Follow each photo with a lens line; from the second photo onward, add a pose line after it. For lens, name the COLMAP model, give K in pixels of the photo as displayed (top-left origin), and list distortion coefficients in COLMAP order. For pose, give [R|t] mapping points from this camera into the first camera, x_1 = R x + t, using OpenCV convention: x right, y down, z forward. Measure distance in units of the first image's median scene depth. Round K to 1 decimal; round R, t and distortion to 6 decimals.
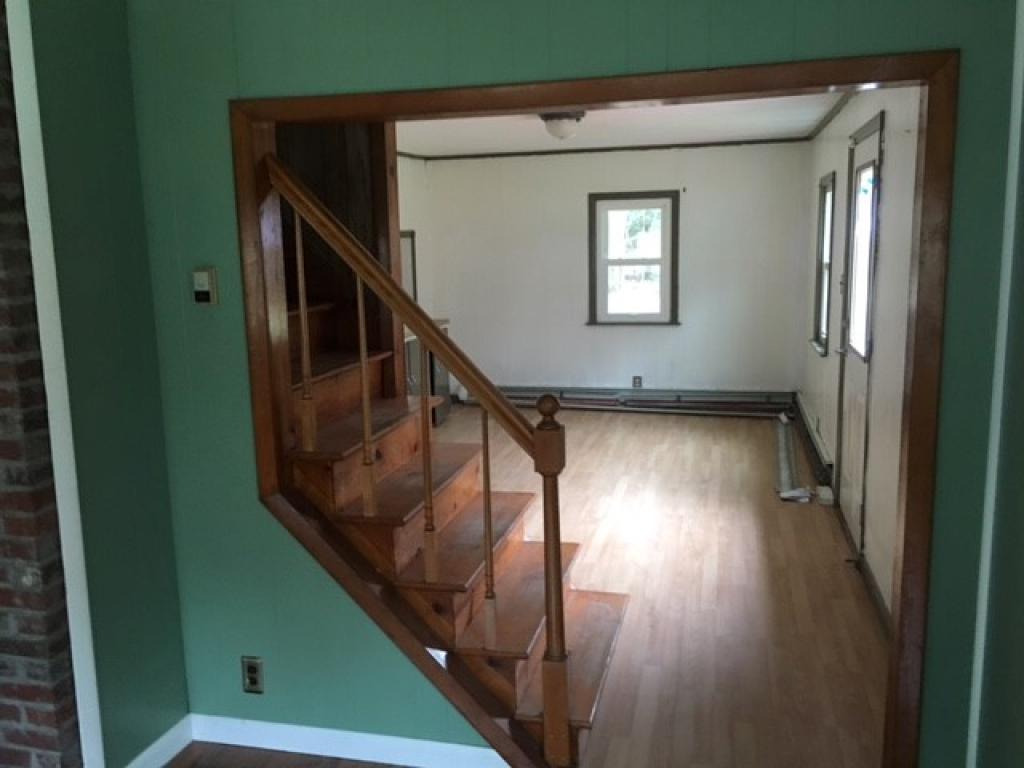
lens RADIAL K [[872.2, 0, 512.0], [0, 872.2, 384.0], [0, 0, 1]] dist [0.004649, -0.002558]
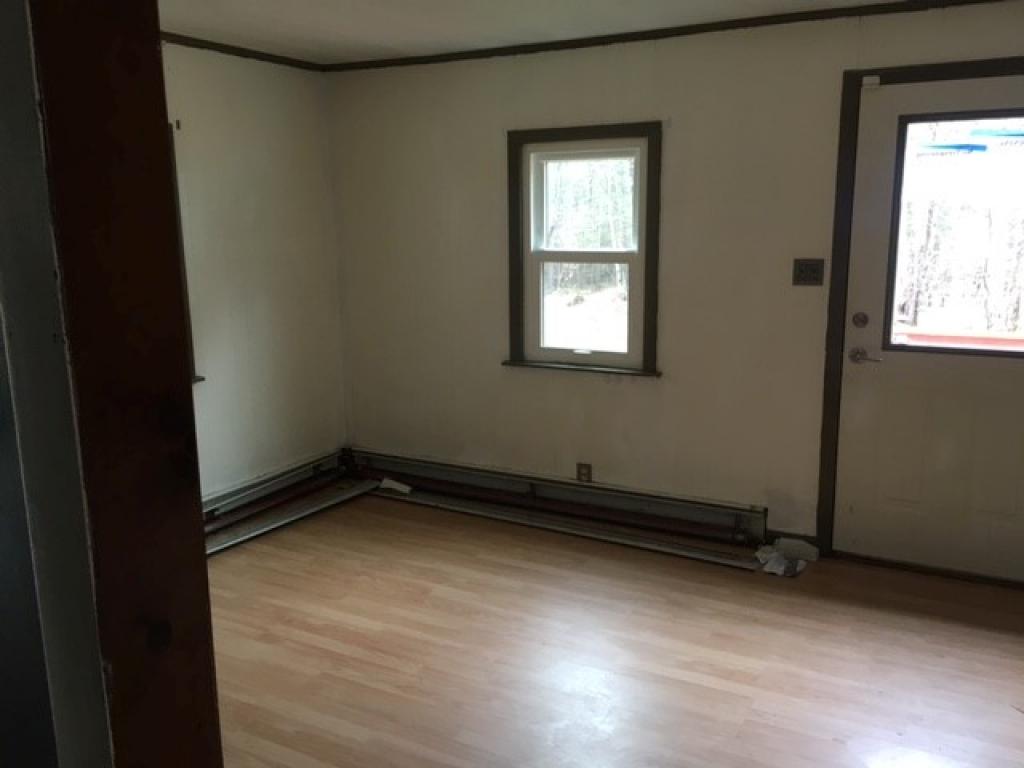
lens RADIAL K [[872.2, 0, 512.0], [0, 872.2, 384.0], [0, 0, 1]] dist [0.004649, -0.002558]
pose [[0.250071, -0.171358, 0.952943, -0.269941], [0.174086, 0.976132, 0.129844, -0.102993], [-0.952449, 0.133424, 0.273934, 0.679460]]
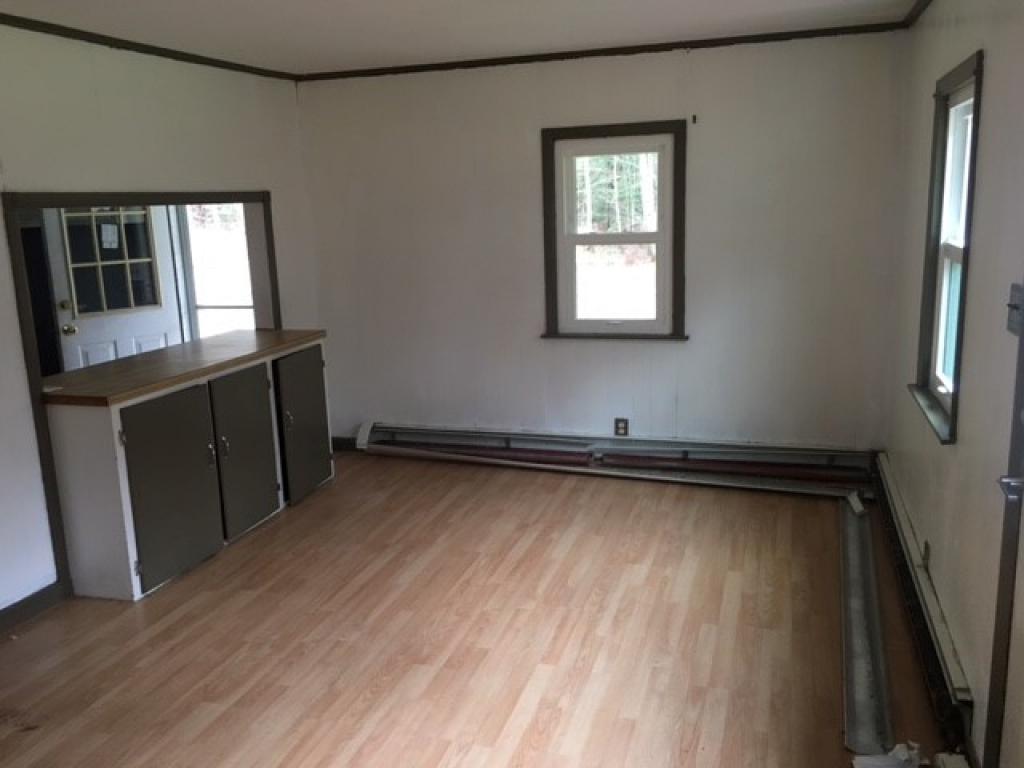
lens RADIAL K [[879.4, 0, 522.8], [0, 879.4, 385.4], [0, 0, 1]] dist [0.023520, -0.009207]
pose [[0.998720, 0.000550, -0.050571, 0.108502], [0.001519, 0.999163, 0.040871, -0.061941], [0.050551, -0.040895, 0.997884, 0.369813]]
